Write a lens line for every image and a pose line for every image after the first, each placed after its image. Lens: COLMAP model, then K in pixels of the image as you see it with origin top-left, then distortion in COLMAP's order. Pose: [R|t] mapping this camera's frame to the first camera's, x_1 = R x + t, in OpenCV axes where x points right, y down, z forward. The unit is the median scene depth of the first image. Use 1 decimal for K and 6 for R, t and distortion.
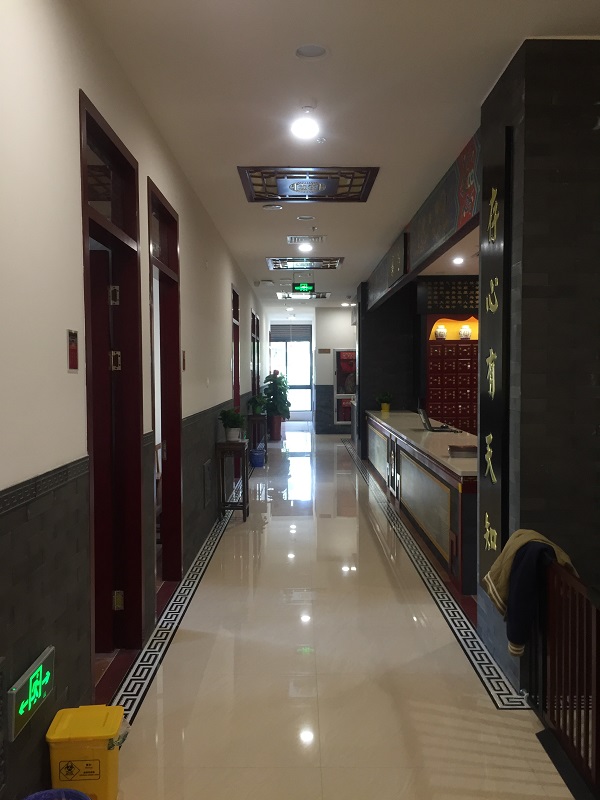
lens RADIAL K [[686.1, 0, 301.3], [0, 686.1, 400.1], [0, 0, 1]] dist [0.079019, -0.096008]
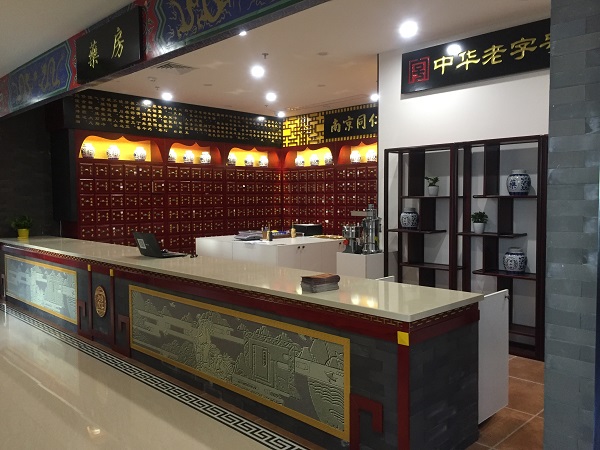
lens RADIAL K [[514.6, 0, 299.9], [0, 514.6, 224.6], [0, 0, 1]] dist [0.079019, -0.096008]
pose [[0.709911, -0.039067, 0.703207, -0.097138], [0.033776, 0.999200, 0.021413, -0.003067], [-0.703481, 0.008550, 0.710663, 0.300282]]
